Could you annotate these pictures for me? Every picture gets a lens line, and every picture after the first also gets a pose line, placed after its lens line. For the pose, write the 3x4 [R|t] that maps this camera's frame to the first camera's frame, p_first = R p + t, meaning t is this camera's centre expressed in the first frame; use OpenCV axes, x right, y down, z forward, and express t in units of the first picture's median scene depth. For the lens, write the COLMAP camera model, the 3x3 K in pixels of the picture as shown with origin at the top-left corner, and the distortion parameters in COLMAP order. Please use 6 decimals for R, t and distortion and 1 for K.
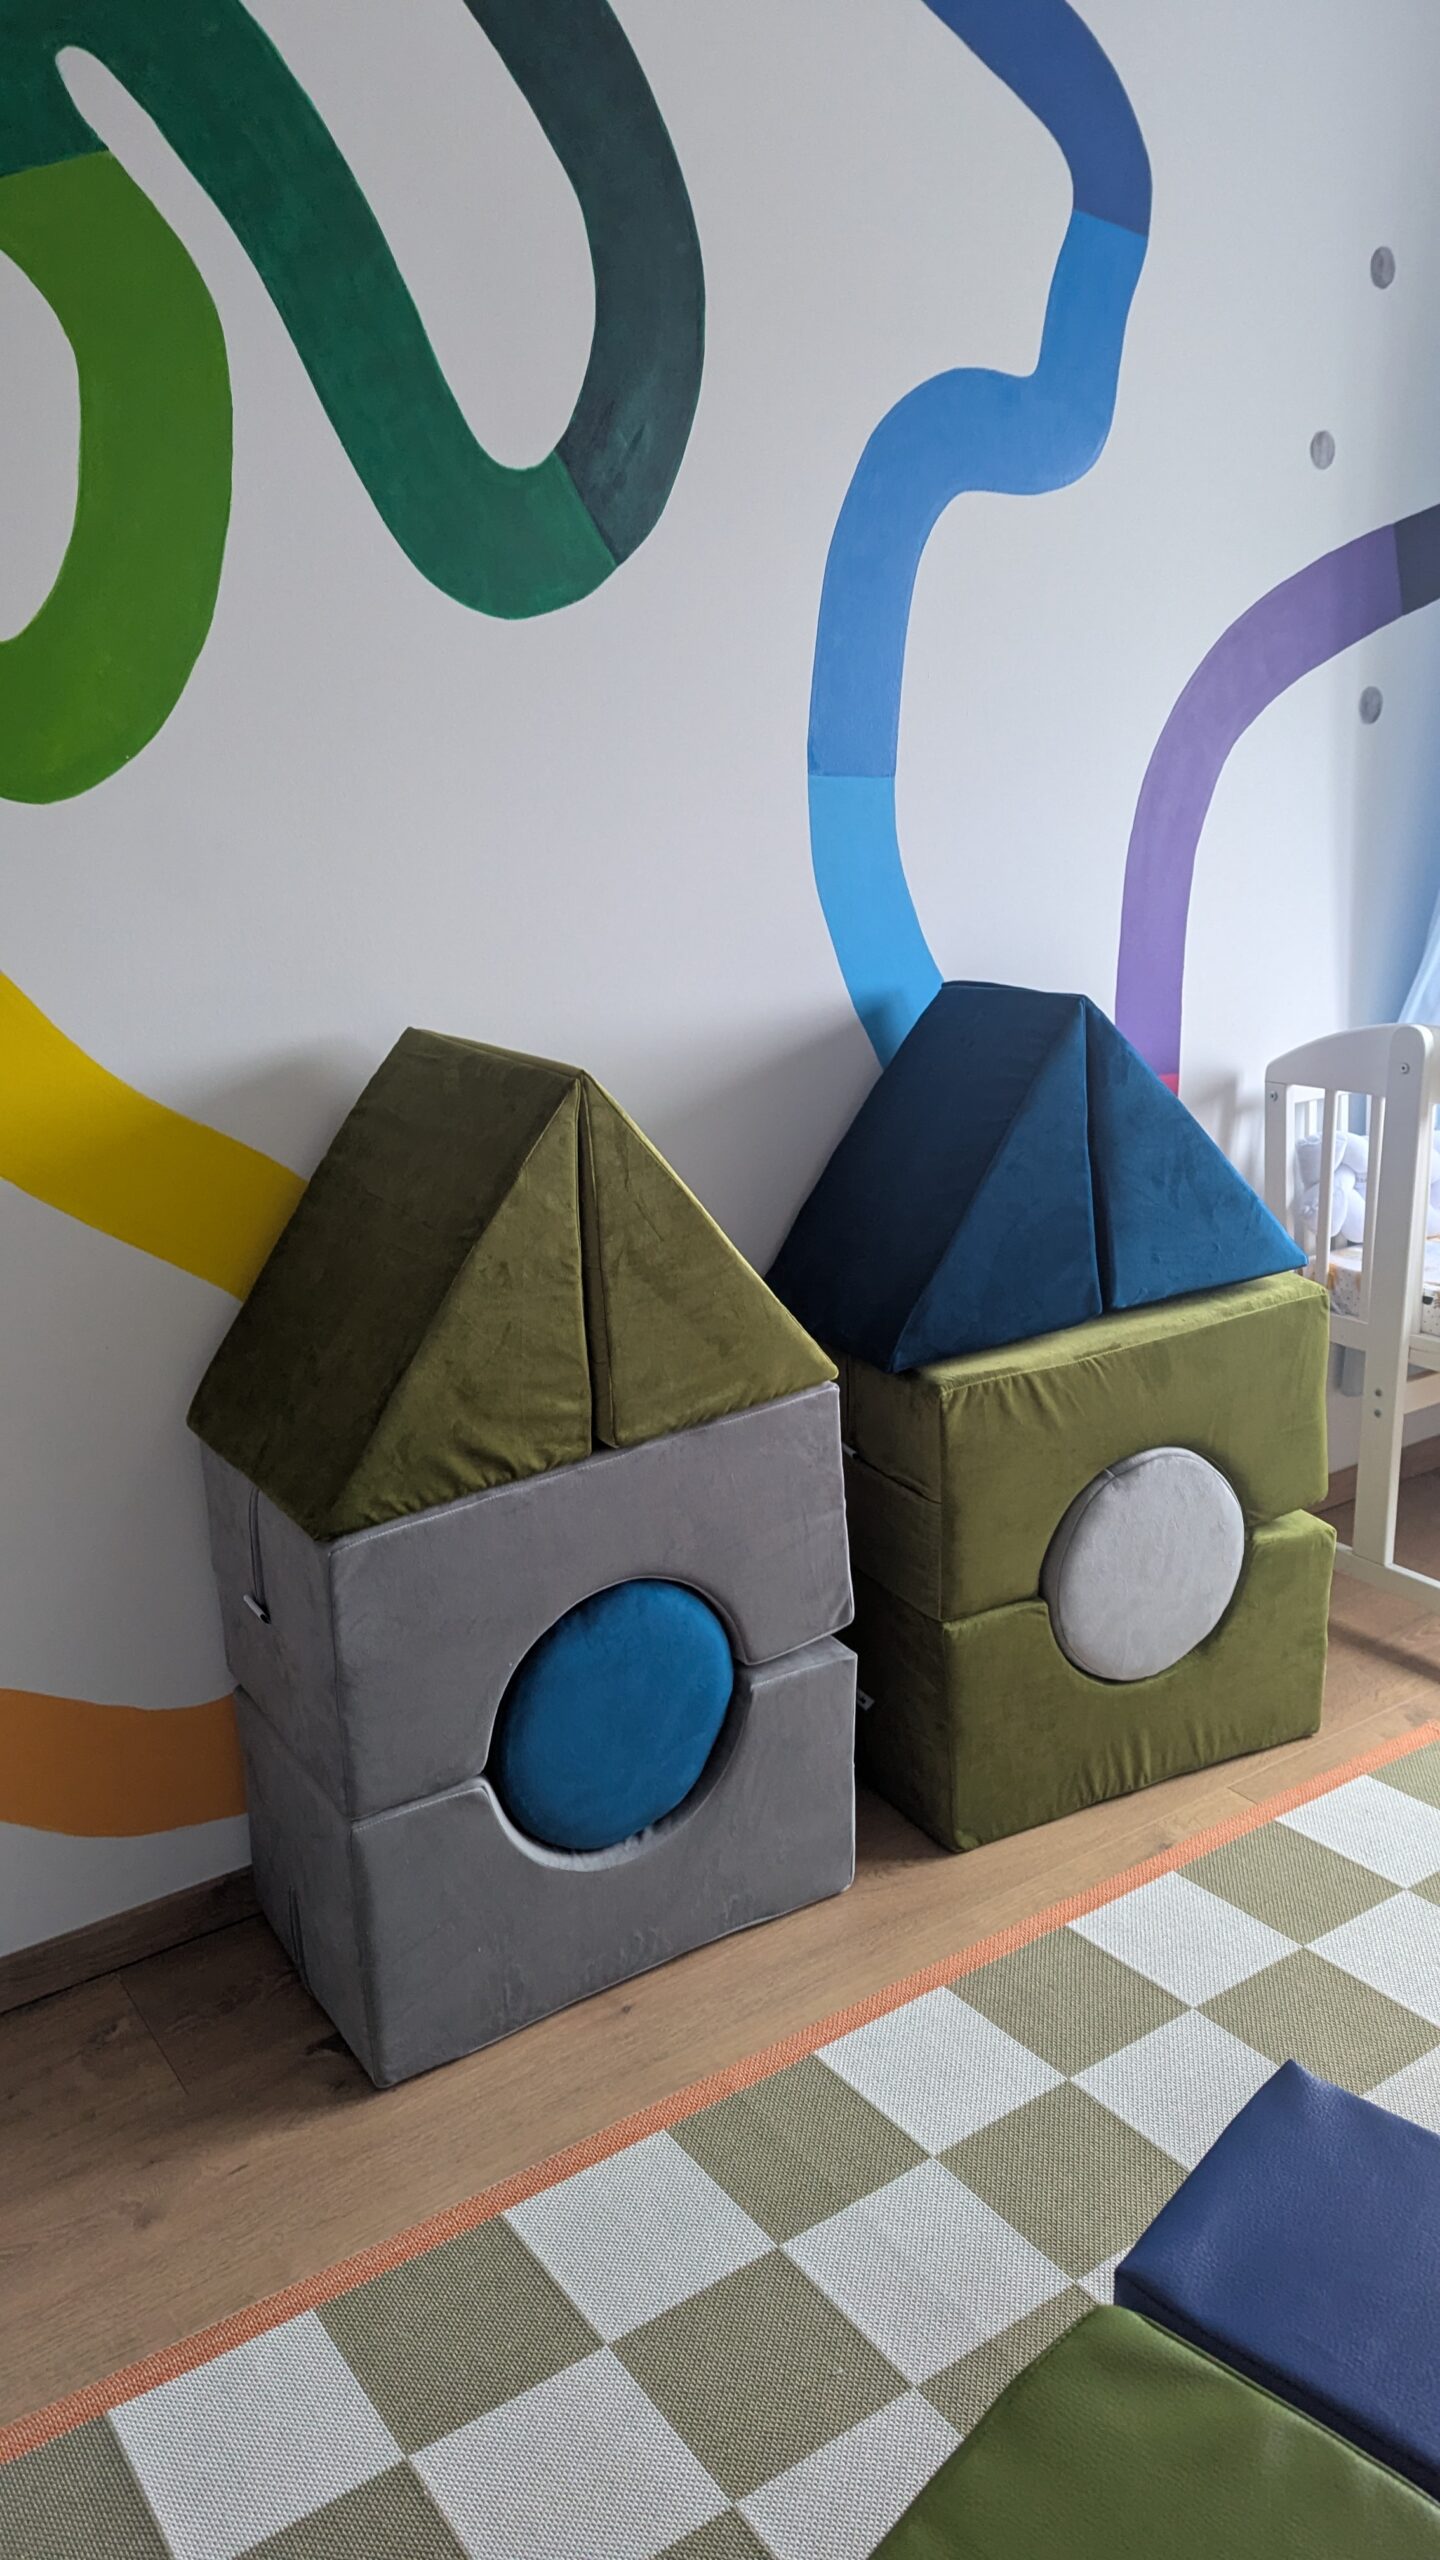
lens RADIAL K [[1819.3, 0, 724.7], [0, 1819.3, 1263.1], [0, 0, 1]] dist [-0.000093, -0.016270]
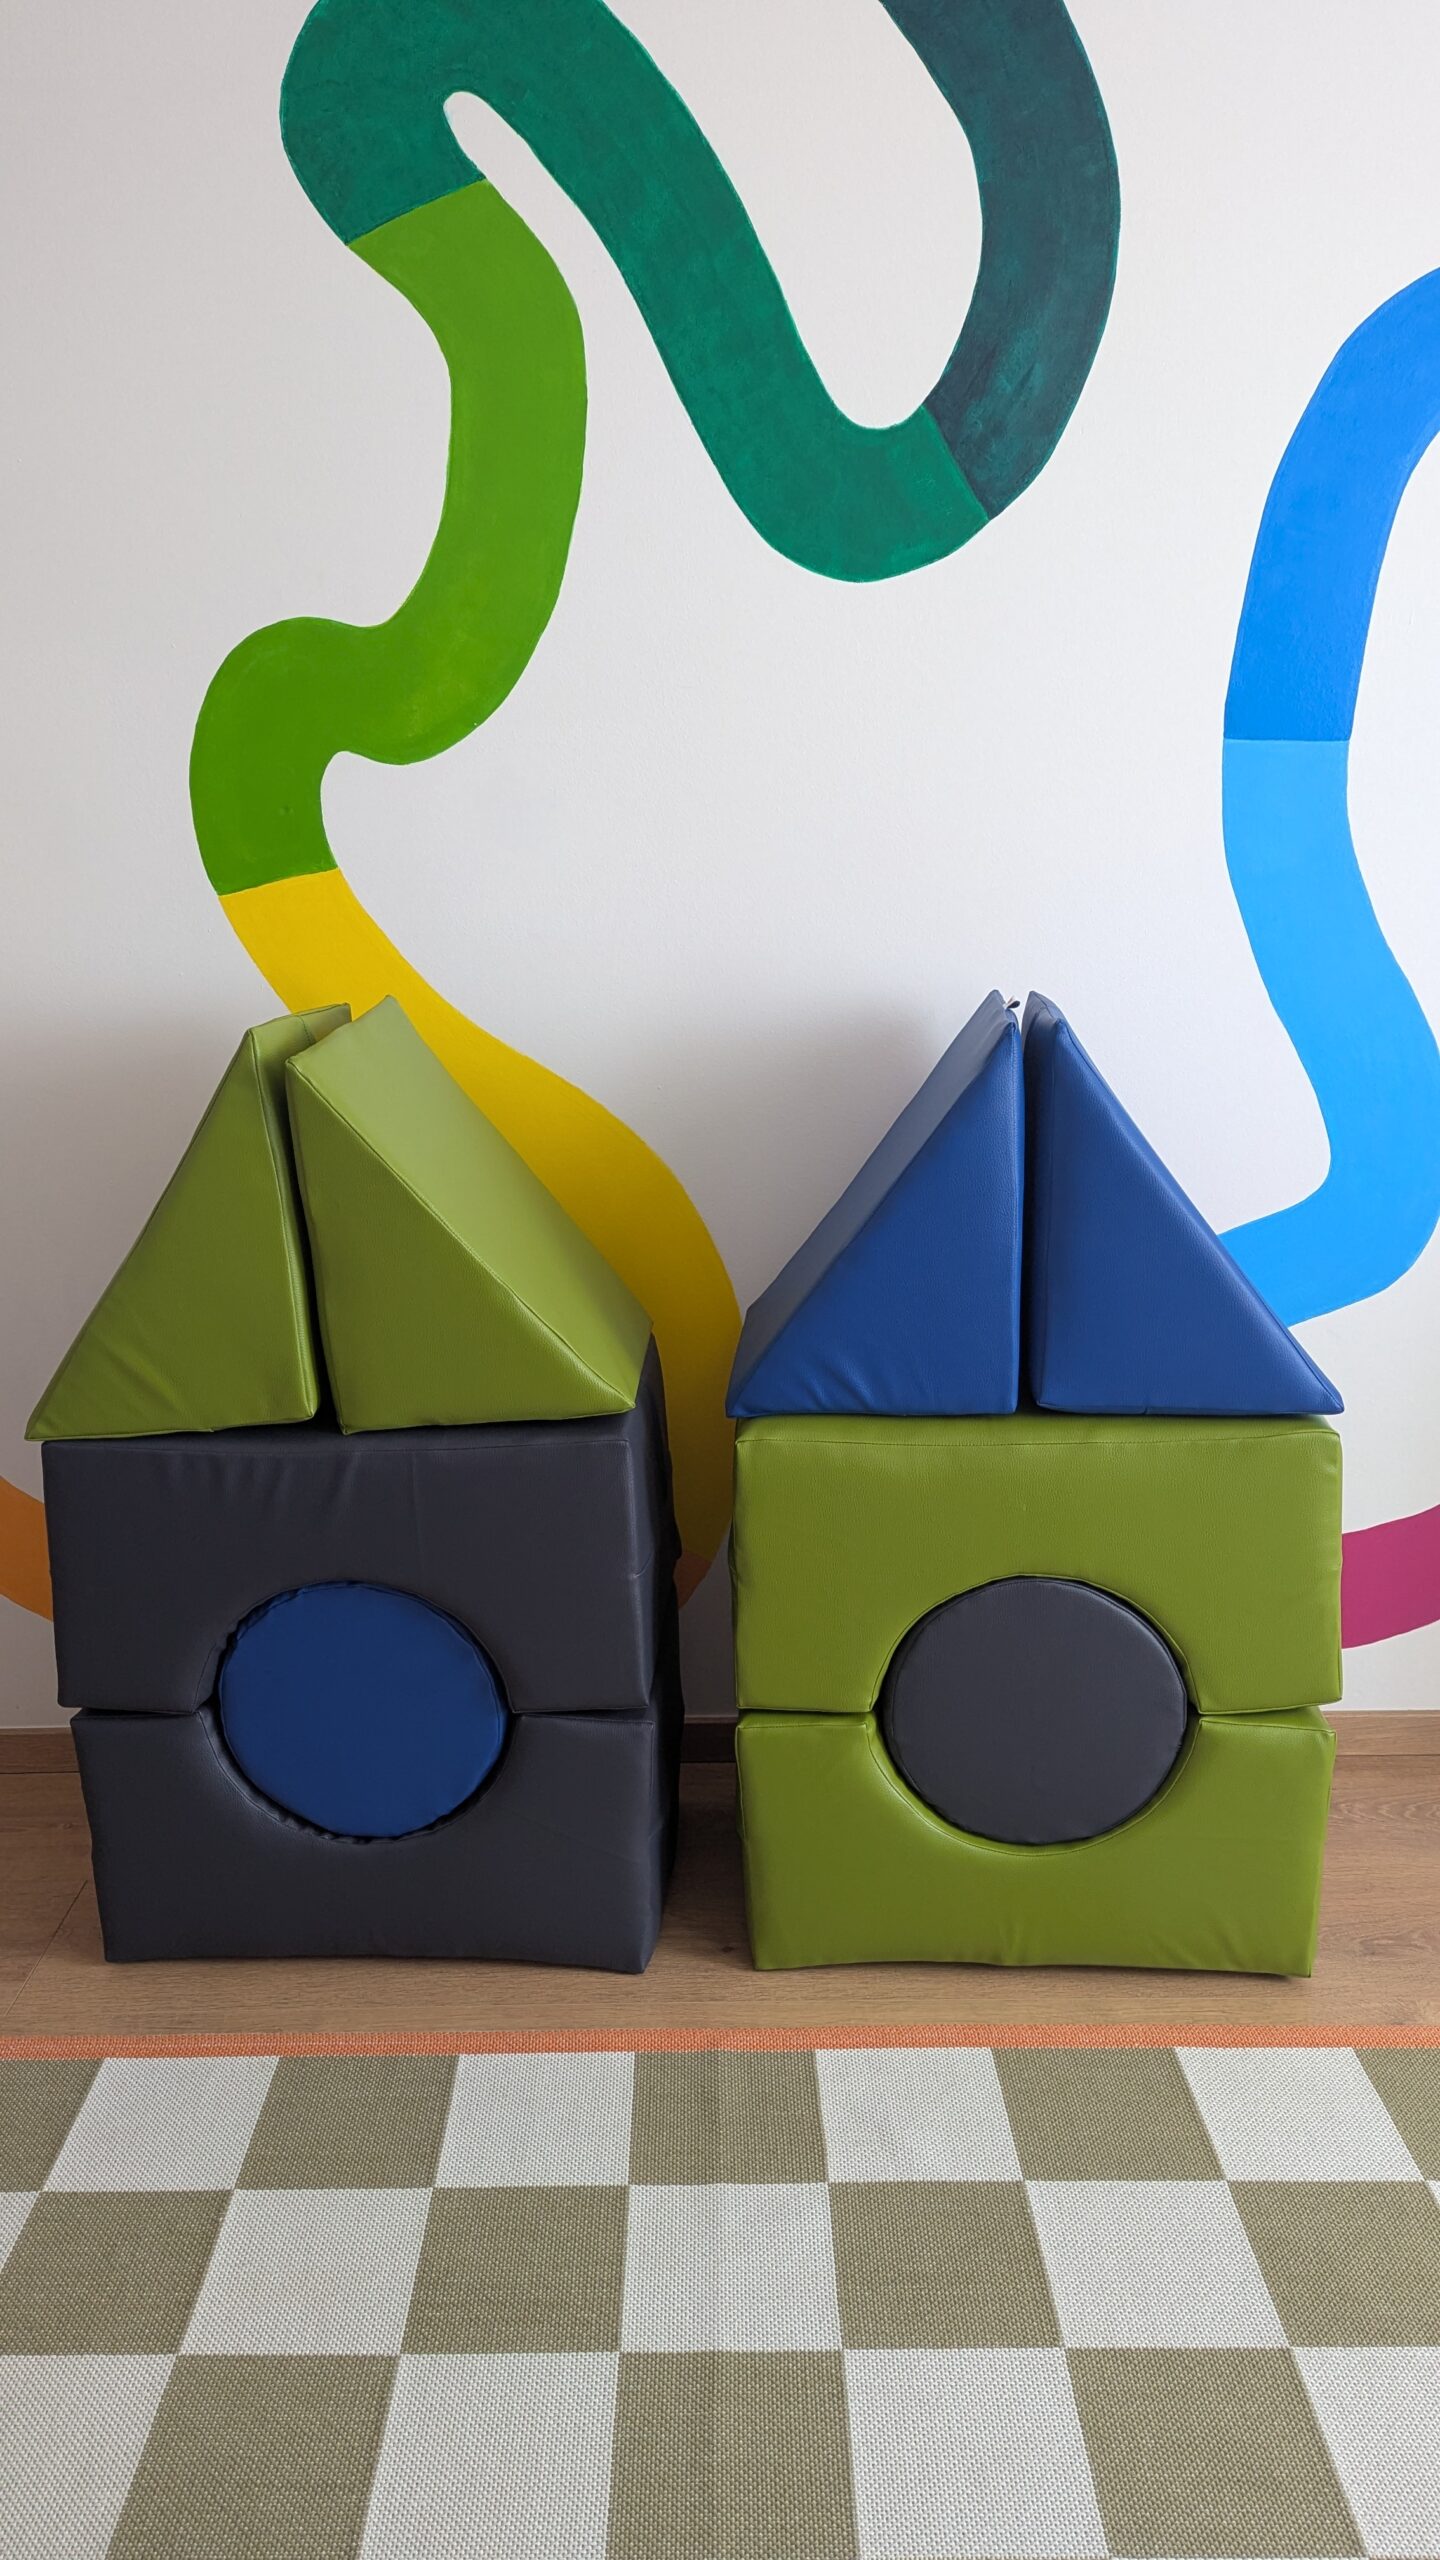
lens RADIAL K [[1819.3, 0, 711.5], [0, 1819.3, 1298.9], [0, 0, 1]] dist [-0.000093, -0.016270]
pose [[0.816482, 0.166495, -0.552845, 0.461068], [-0.147950, 0.985882, 0.078405, -0.033169], [0.558094, 0.017777, 0.829588, 0.138798]]
